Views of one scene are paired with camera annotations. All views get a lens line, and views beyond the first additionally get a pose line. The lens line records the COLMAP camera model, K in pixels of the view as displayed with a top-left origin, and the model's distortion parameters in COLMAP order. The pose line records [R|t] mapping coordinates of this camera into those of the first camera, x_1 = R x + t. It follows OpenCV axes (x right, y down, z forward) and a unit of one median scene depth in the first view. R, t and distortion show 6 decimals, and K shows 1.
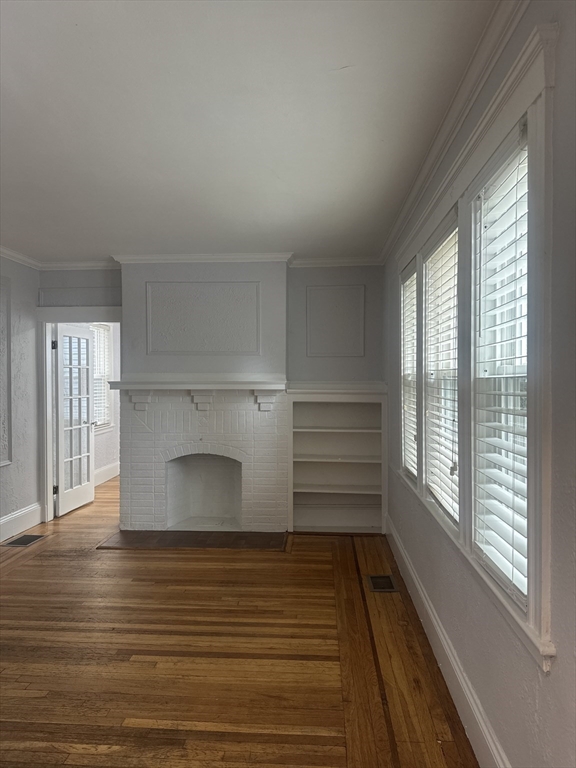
lens RADIAL K [[540.7, 0, 288.5], [0, 540.7, 384.9], [0, 0, 1]] dist [0.023585, -0.033795]
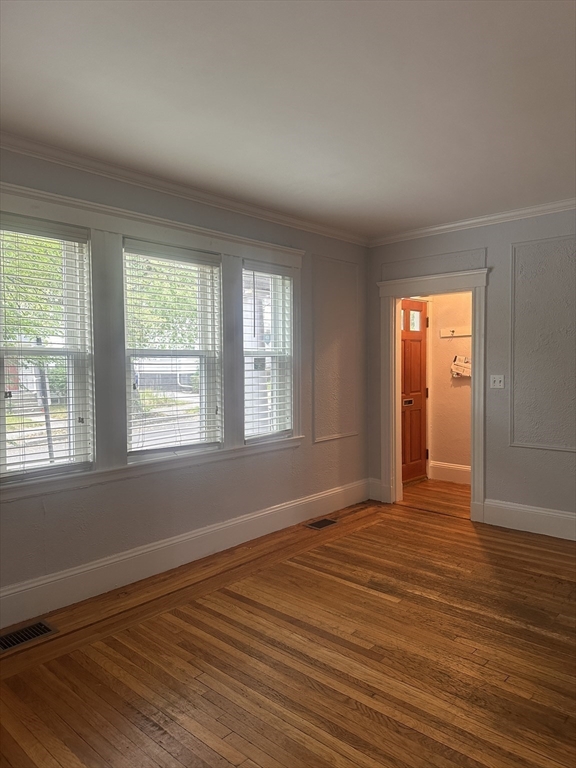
lens RADIAL K [[538.5, 0, 288.0], [0, 538.5, 384.0], [0, 0, 1]] dist [0.113509, -0.143324]
pose [[-0.777945, -0.020980, 0.627982, -0.614429], [0.017139, 0.998362, 0.054587, -0.009053], [-0.628099, 0.053229, -0.776311, 1.448173]]
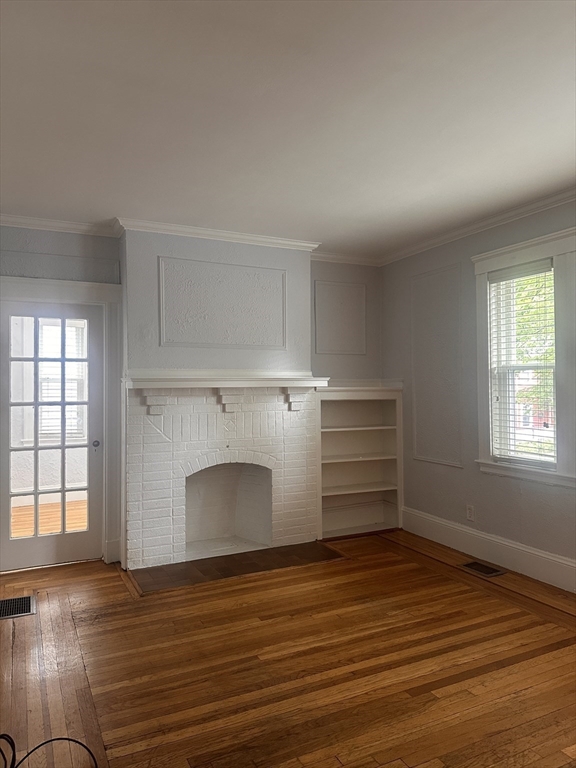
lens RADIAL K [[541.6, 0, 287.9], [0, 541.6, 378.6], [0, 0, 1]] dist [0.005302, -0.007769]
pose [[0.867713, 0.001000, 0.497064, -0.721079], [0.015956, 0.999427, -0.029865, 0.029721], [-0.496809, 0.033845, 0.867200, 0.297102]]
